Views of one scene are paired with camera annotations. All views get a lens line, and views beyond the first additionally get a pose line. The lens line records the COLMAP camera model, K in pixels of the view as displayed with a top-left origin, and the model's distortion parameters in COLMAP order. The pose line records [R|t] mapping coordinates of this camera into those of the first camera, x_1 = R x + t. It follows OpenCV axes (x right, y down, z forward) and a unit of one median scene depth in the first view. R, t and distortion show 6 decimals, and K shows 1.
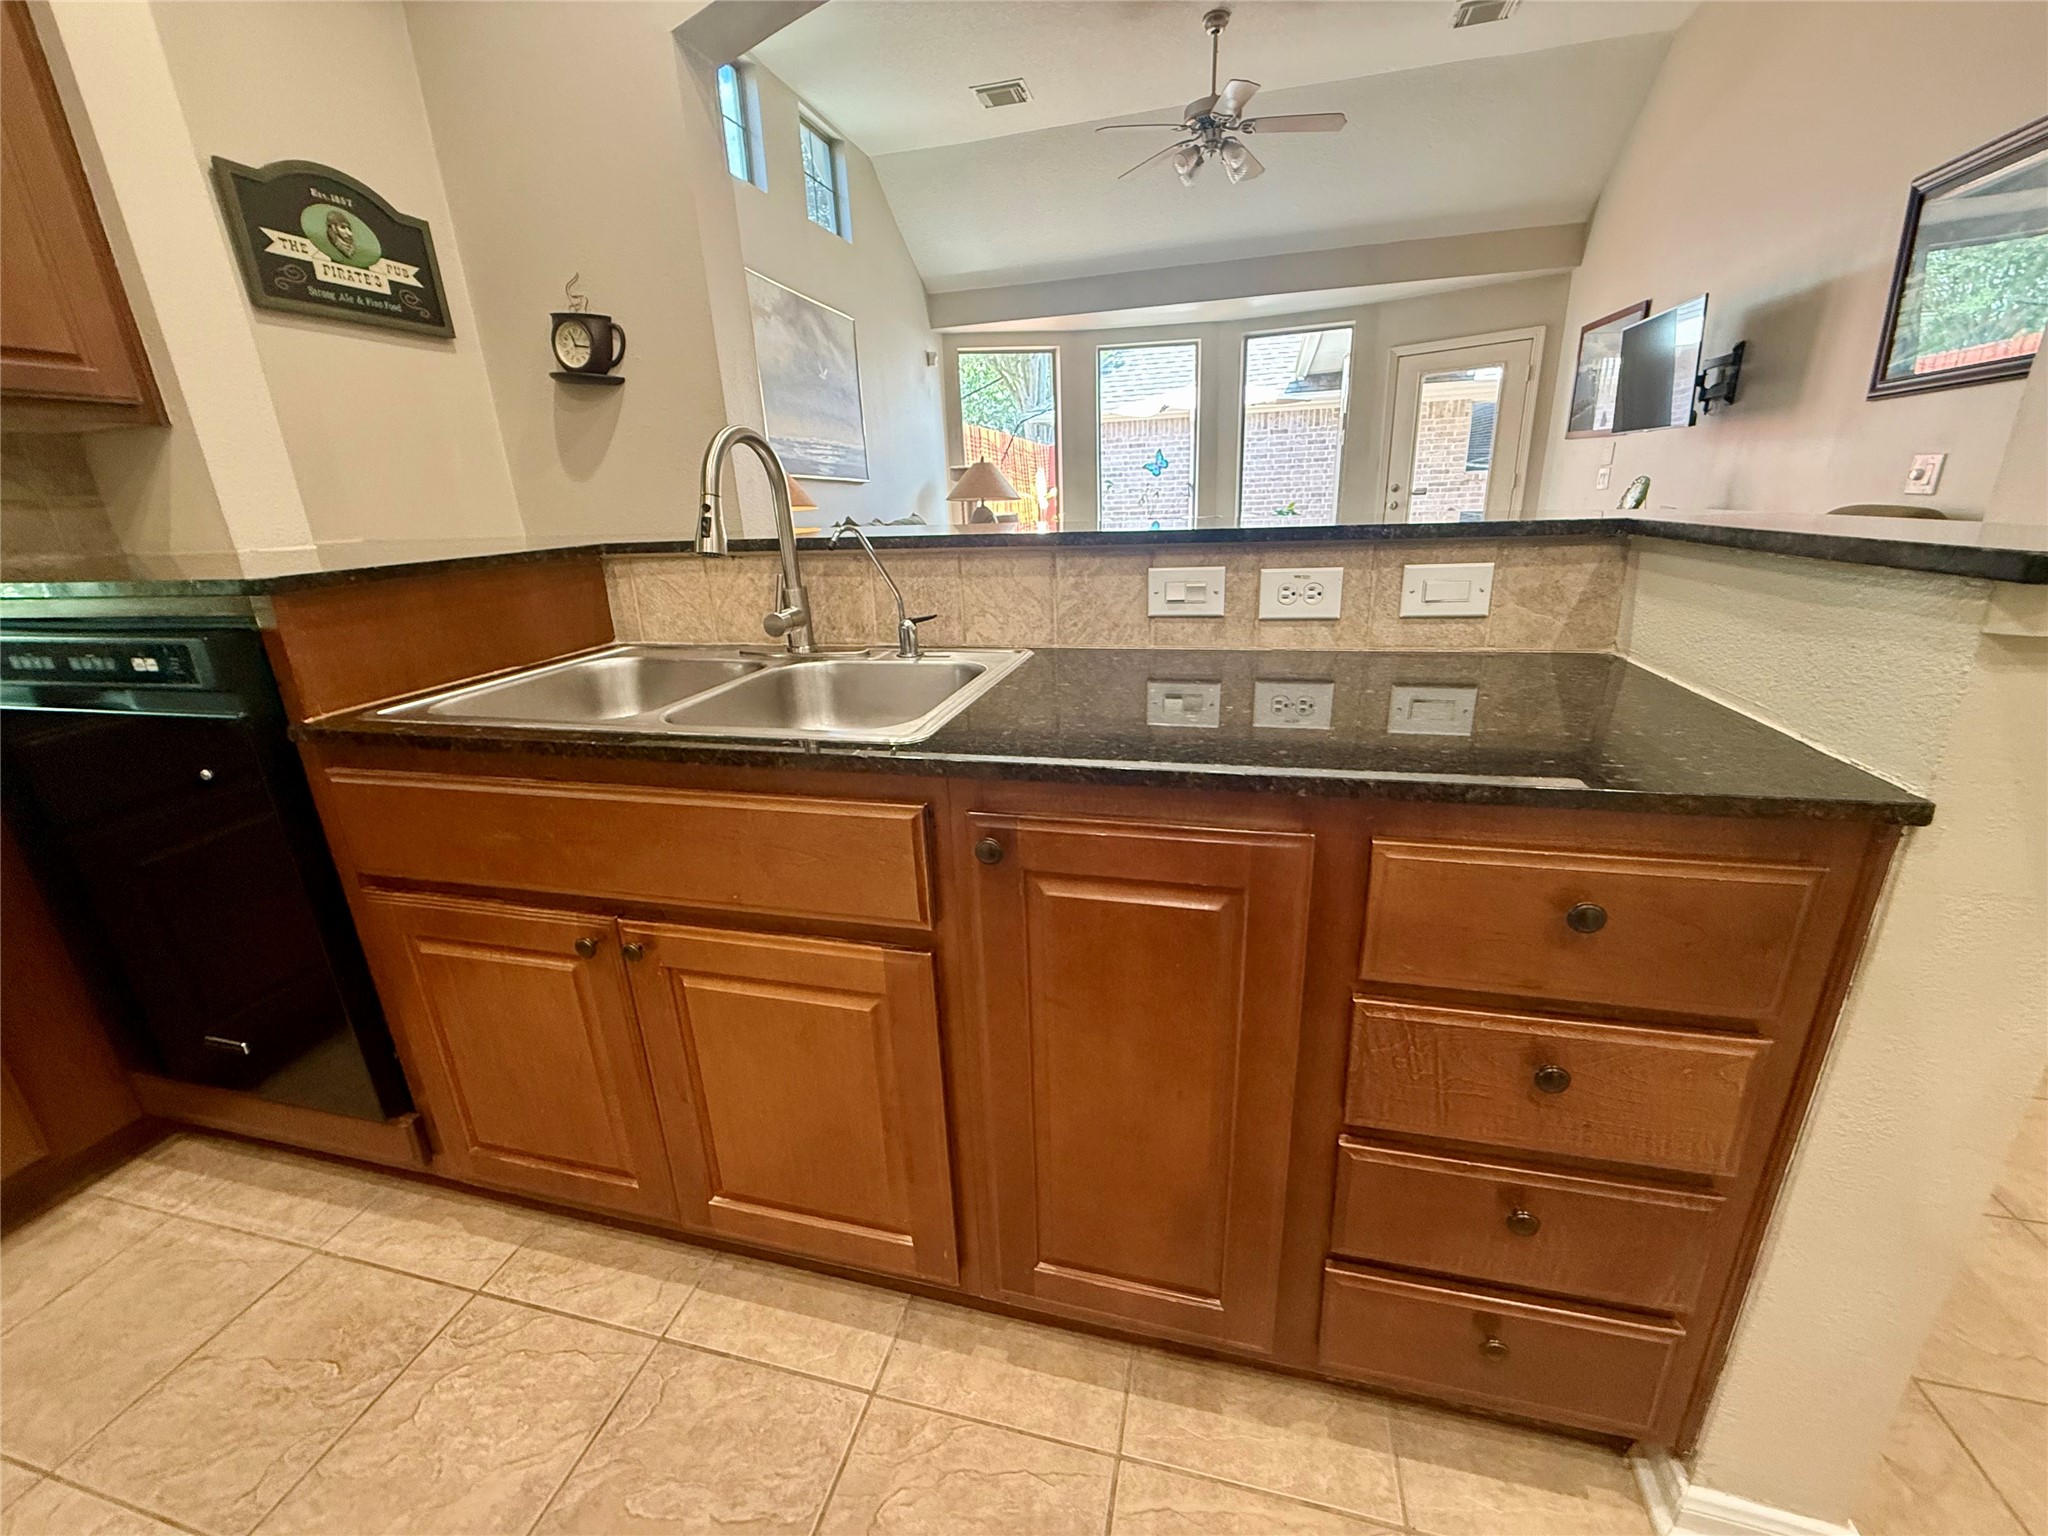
lens RADIAL K [[816.6, 0, 1018.2], [0, 816.6, 765.4], [0, 0, 1]] dist [-0.001877, 0.000439]
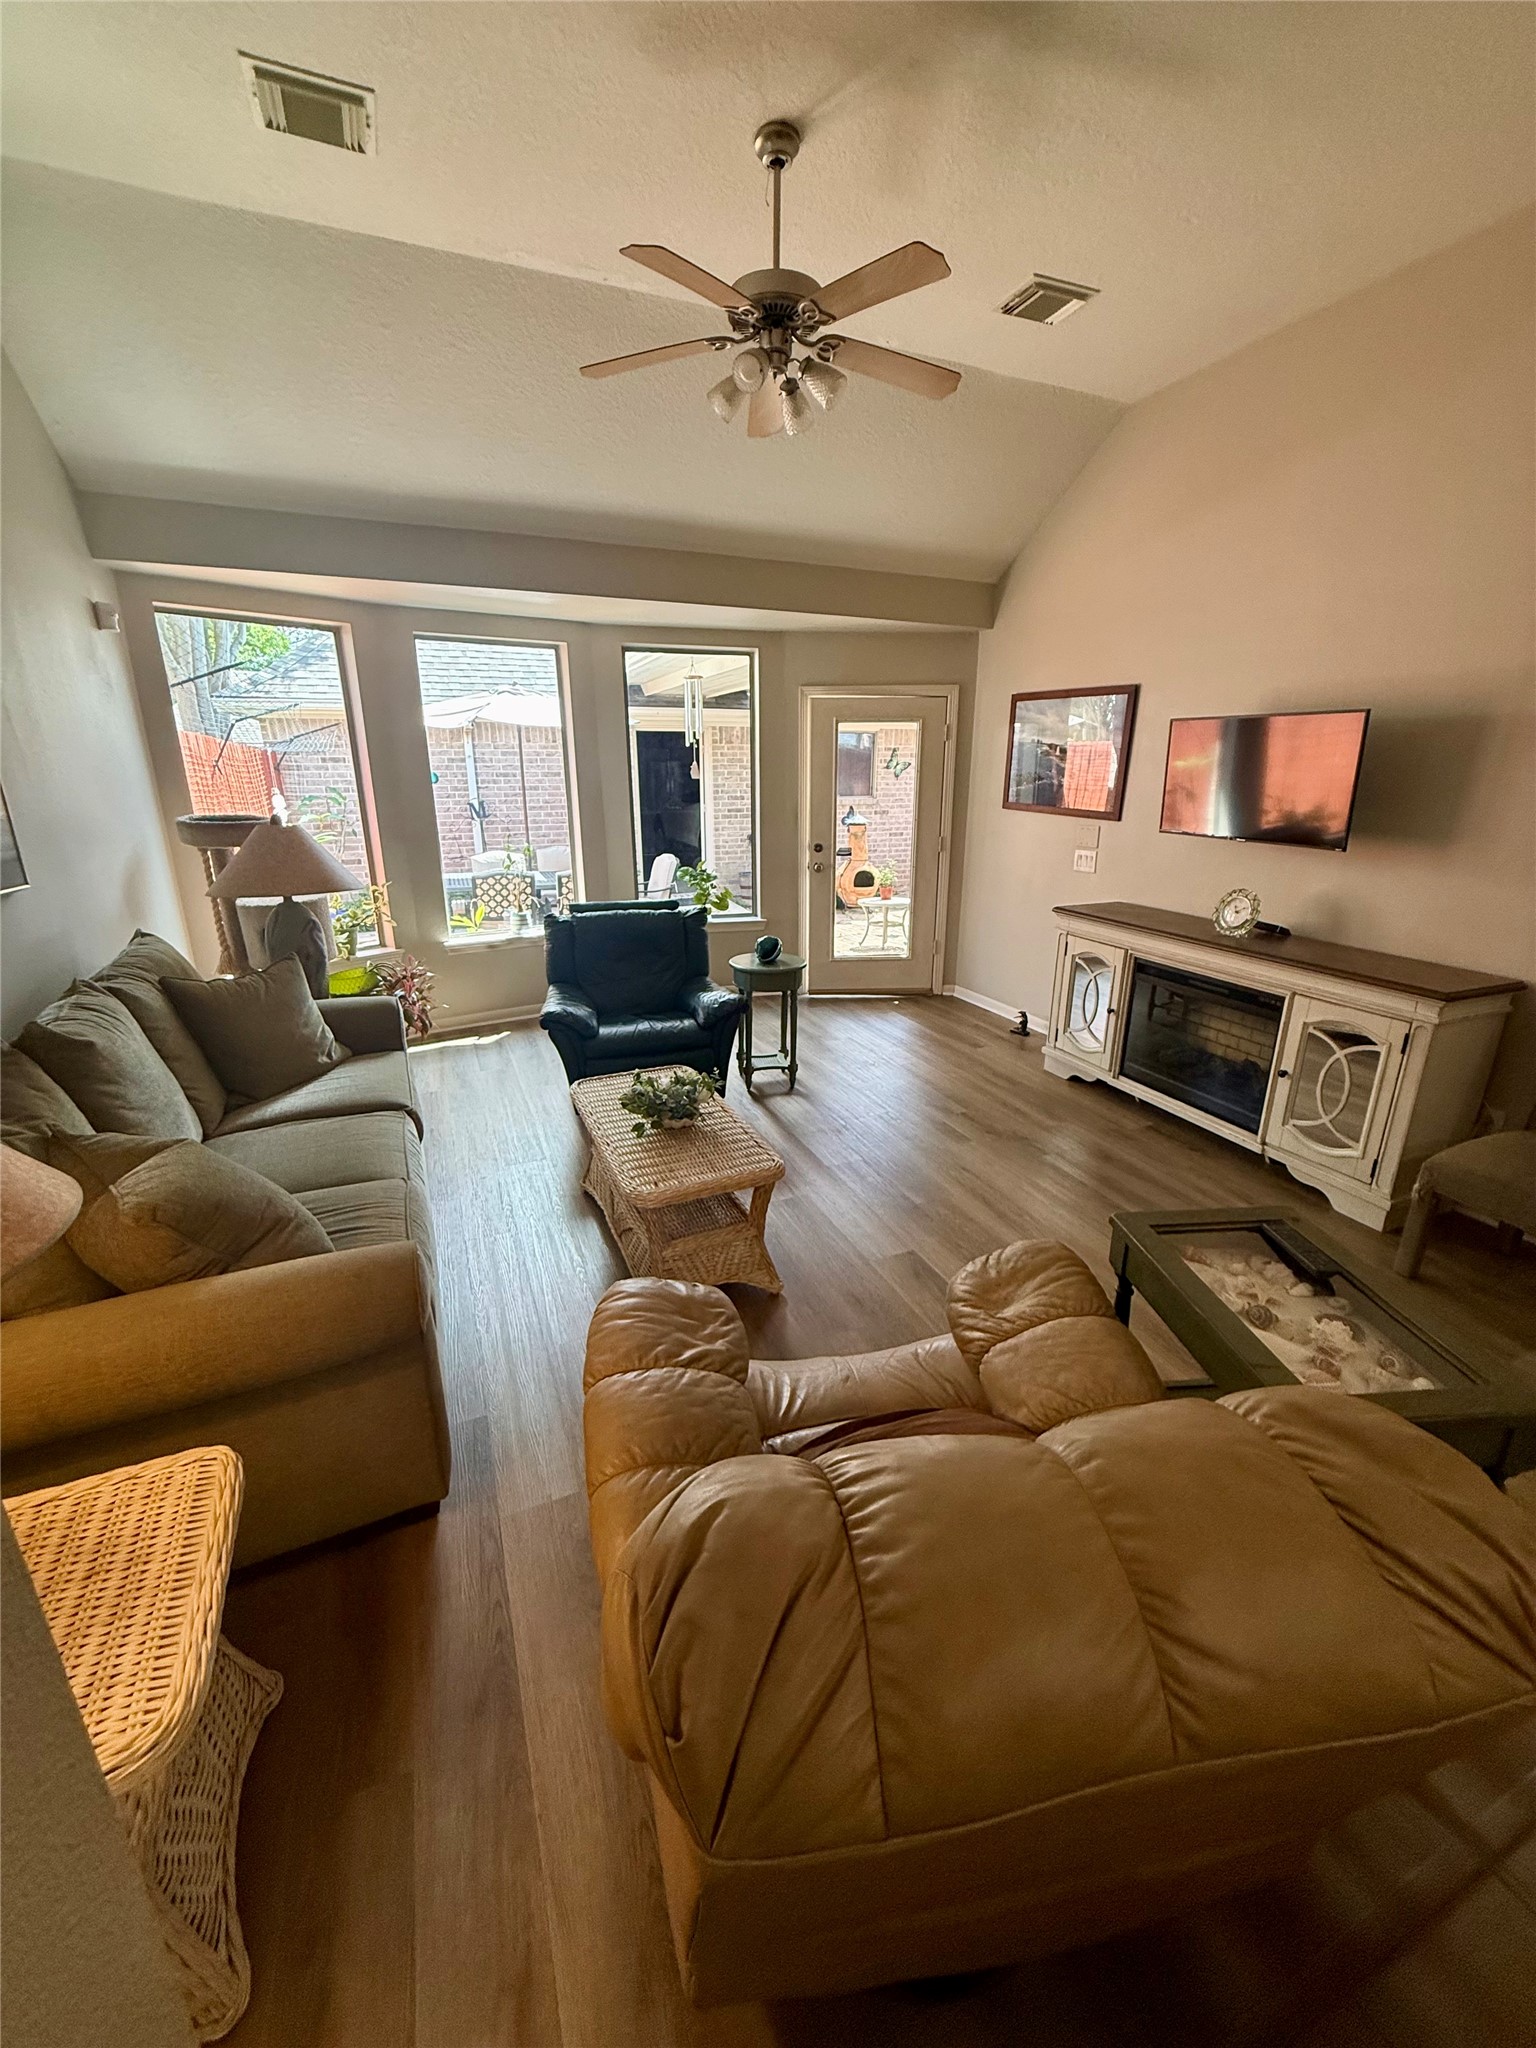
lens RADIAL K [[816.6, 0, 768.1], [0, 816.6, 1020.4], [0, 0, 1]] dist [-0.001877, 0.000439]
pose [[0.788485, -0.145566, 0.597580, -0.437455], [0.162845, 0.986325, 0.025393, -0.693120], [-0.593104, 0.077291, 0.801407, 1.297294]]
